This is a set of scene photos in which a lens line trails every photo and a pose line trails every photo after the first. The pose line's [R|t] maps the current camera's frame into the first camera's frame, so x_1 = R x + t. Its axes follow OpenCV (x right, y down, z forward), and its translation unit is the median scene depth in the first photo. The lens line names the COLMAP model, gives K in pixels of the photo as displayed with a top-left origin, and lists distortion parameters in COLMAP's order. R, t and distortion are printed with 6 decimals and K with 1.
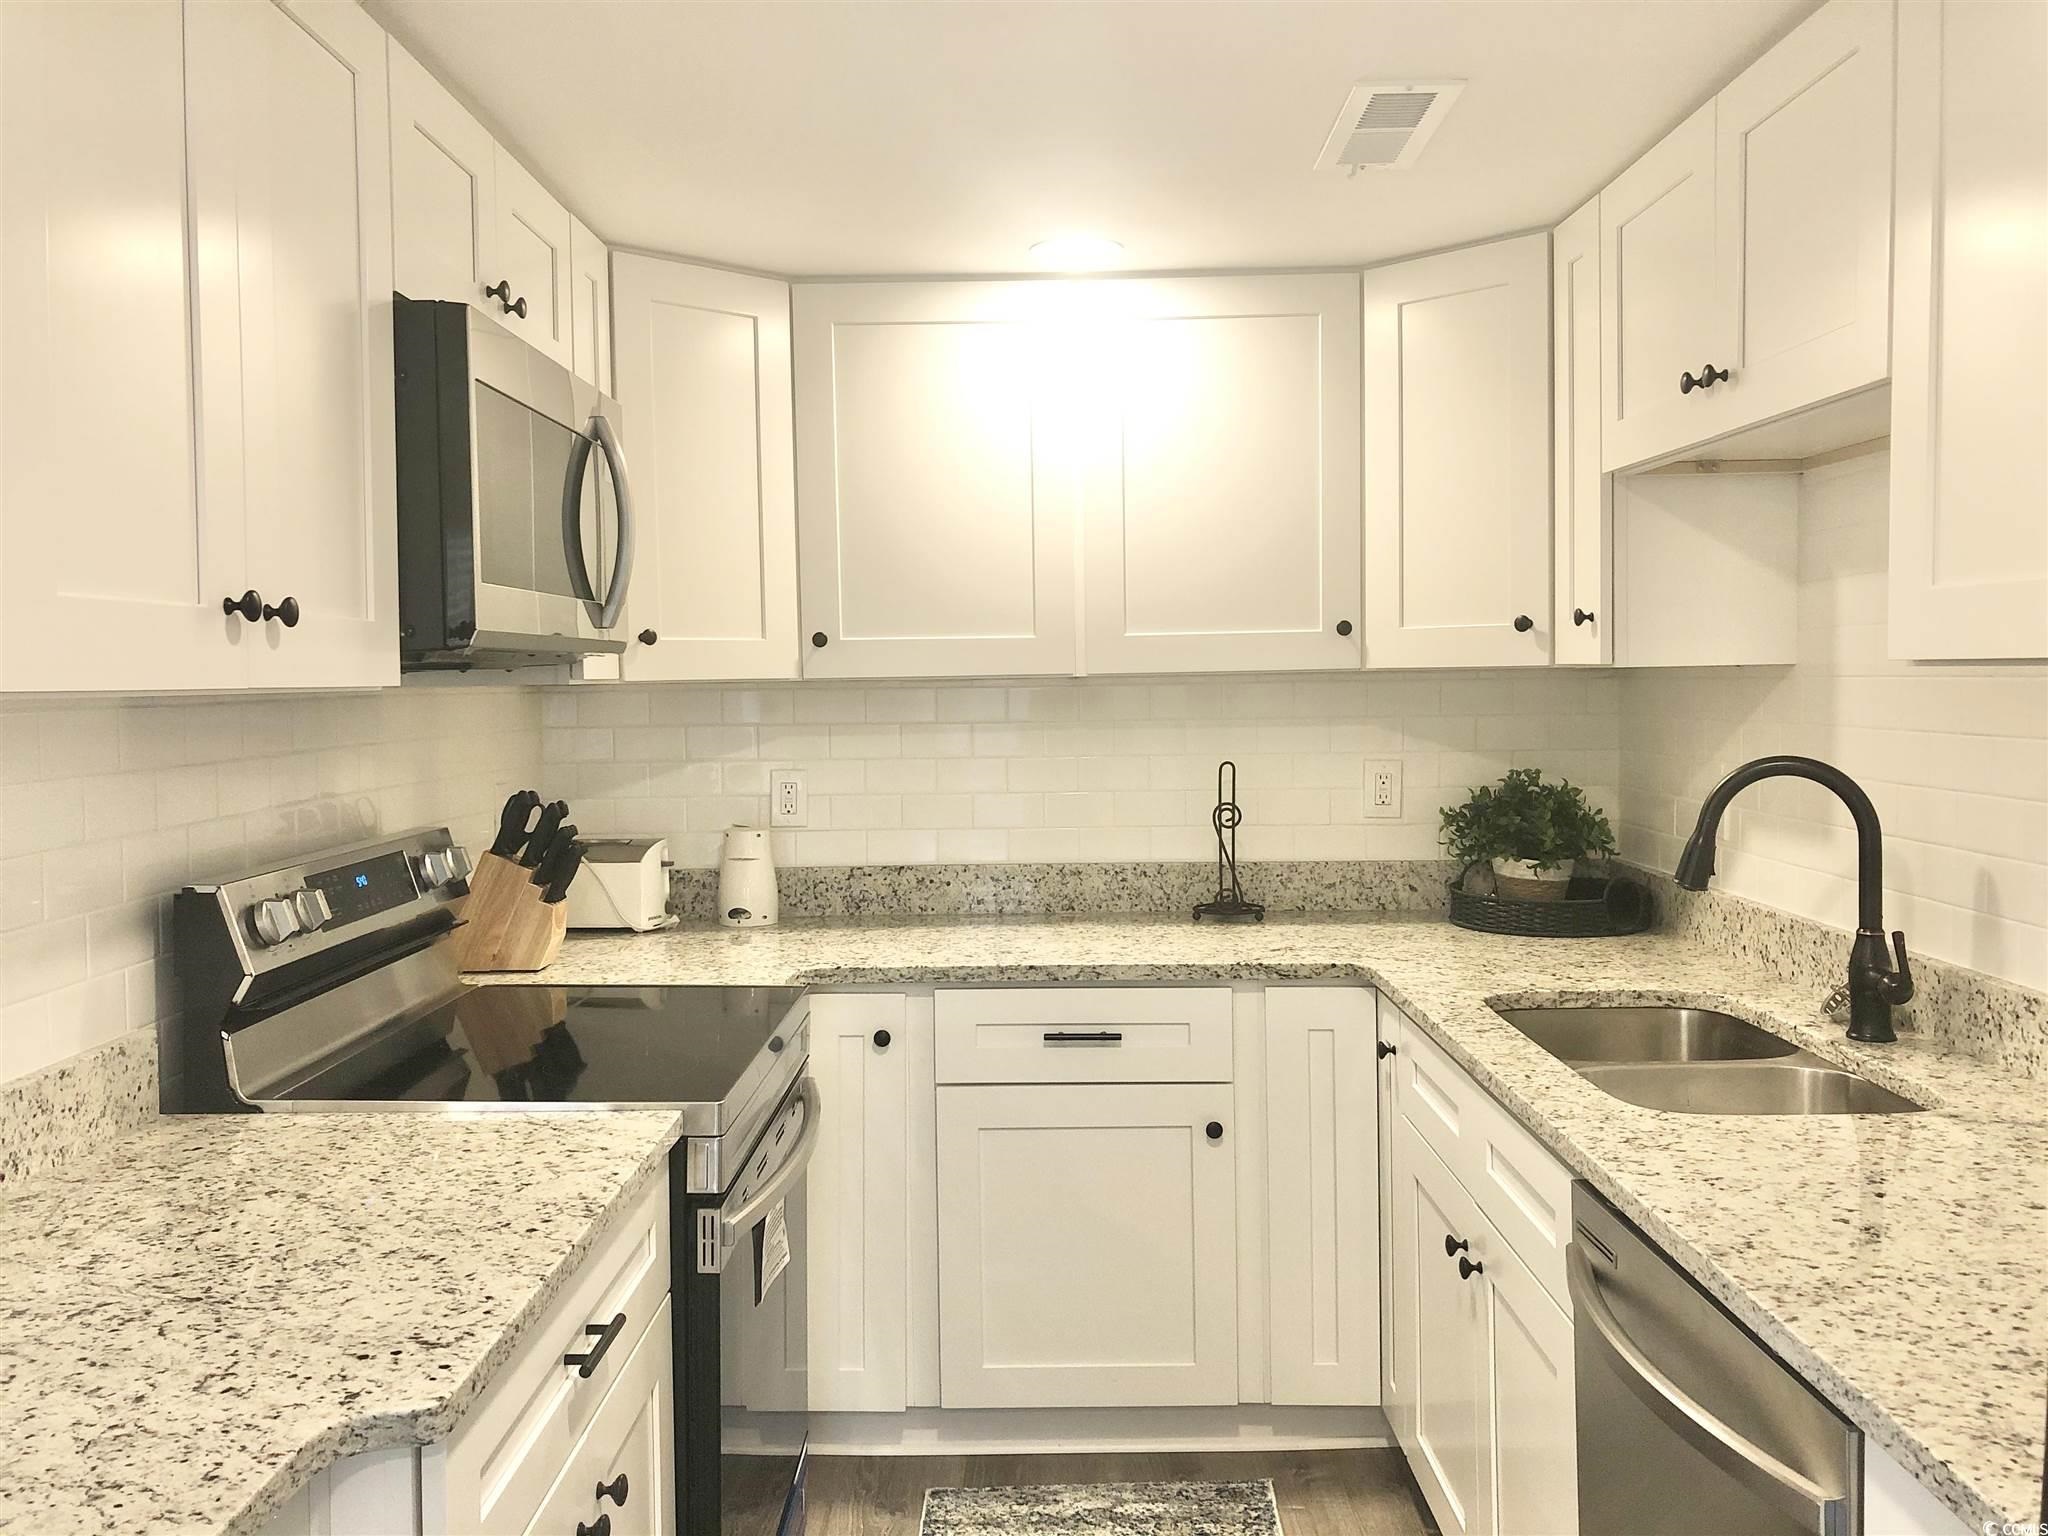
lens RADIAL K [[1630.2, 0, 1024.0], [0, 1630.2, 768.0], [0, 0, 1]] dist [0.004785, 0.005131]
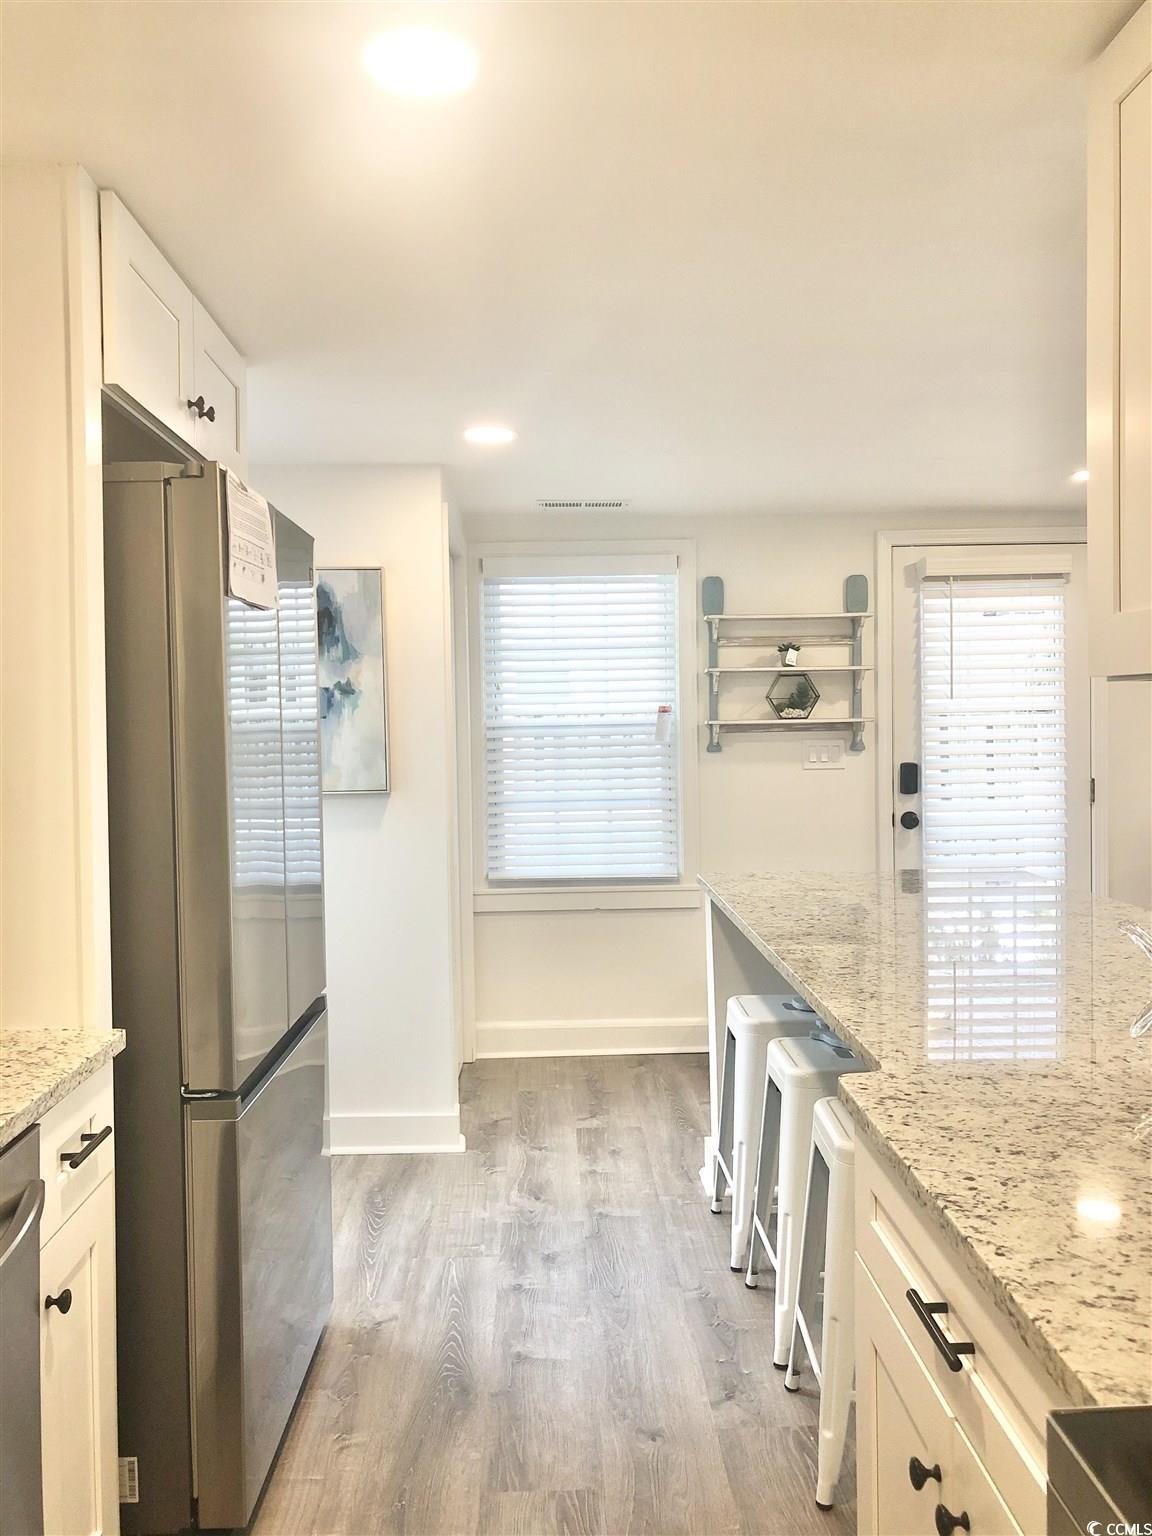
lens RADIAL K [[1222.6, 0, 576.0], [0, 1222.6, 768.0], [0, 0, 1]] dist [0.004785, 0.005131]
pose [[-0.999124, 0.023539, -0.034601, -0.023771], [0.019911, 0.994617, 0.101685, -0.081174], [0.036808, 0.100907, -0.994215, 1.971628]]
